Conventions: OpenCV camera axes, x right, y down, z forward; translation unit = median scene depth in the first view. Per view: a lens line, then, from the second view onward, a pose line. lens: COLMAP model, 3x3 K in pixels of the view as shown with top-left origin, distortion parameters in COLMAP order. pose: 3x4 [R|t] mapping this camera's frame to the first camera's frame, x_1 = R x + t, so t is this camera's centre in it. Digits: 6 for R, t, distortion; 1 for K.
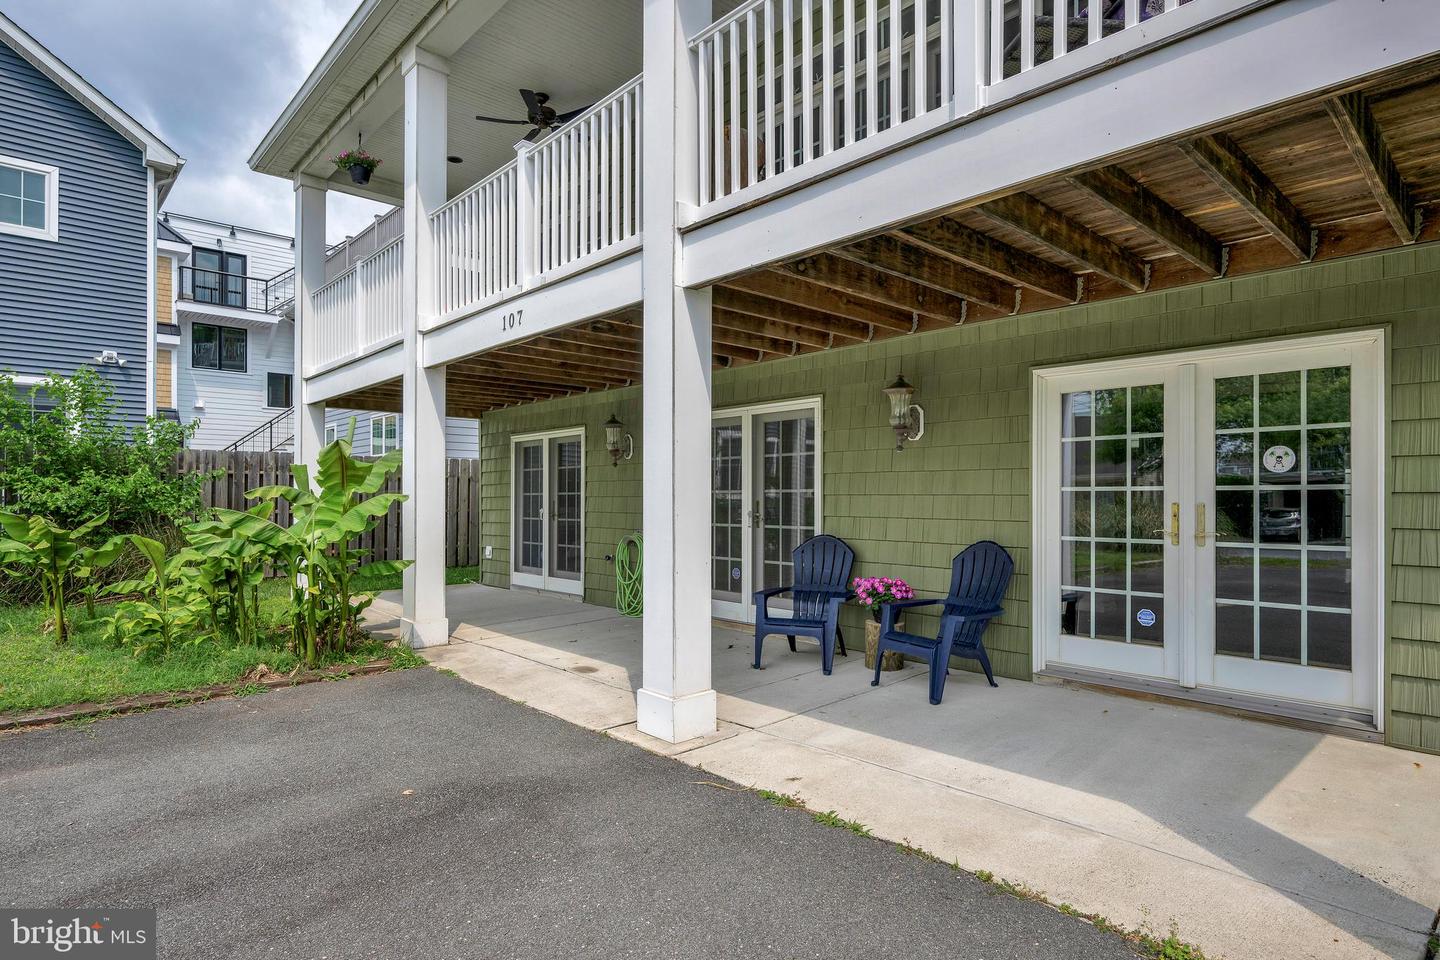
lens RADIAL K [[780.4, 0, 717.8], [0, 780.4, 493.0], [0, 0, 1]] dist [-0.005206, -0.000422]
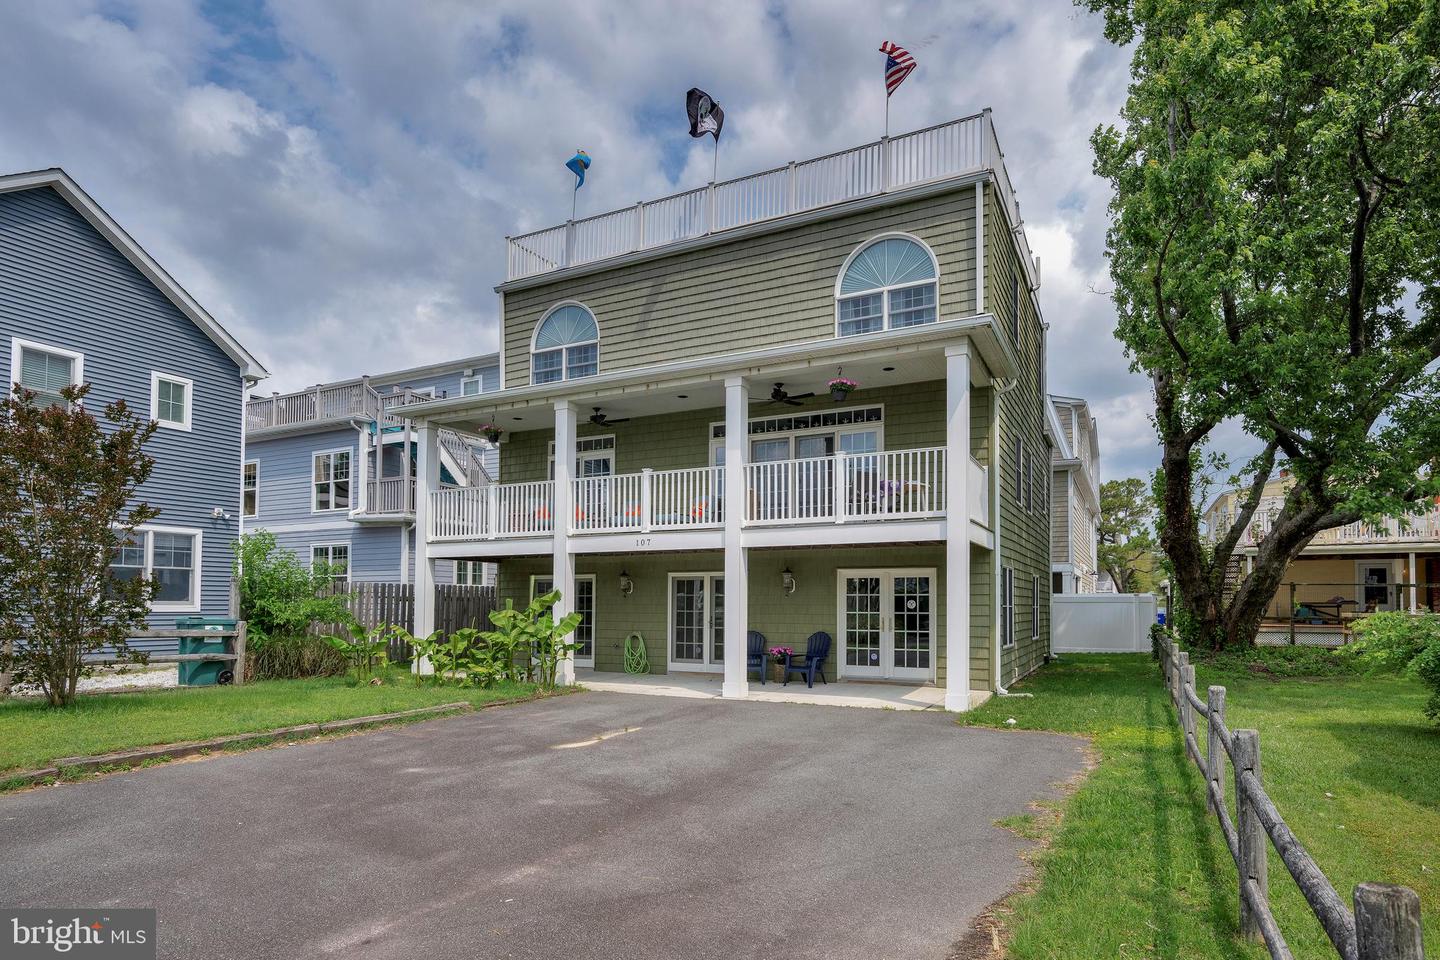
lens RADIAL K [[780.4, 0, 729.6], [0, 780.4, 572.6], [0, 0, 1]] dist [-0.005206, -0.000422]
pose [[0.935801, 0.016557, 0.352139, -0.935445], [-0.004936, 0.999414, -0.033874, -0.051822], [-0.352494, 0.029961, 0.935334, -1.466591]]
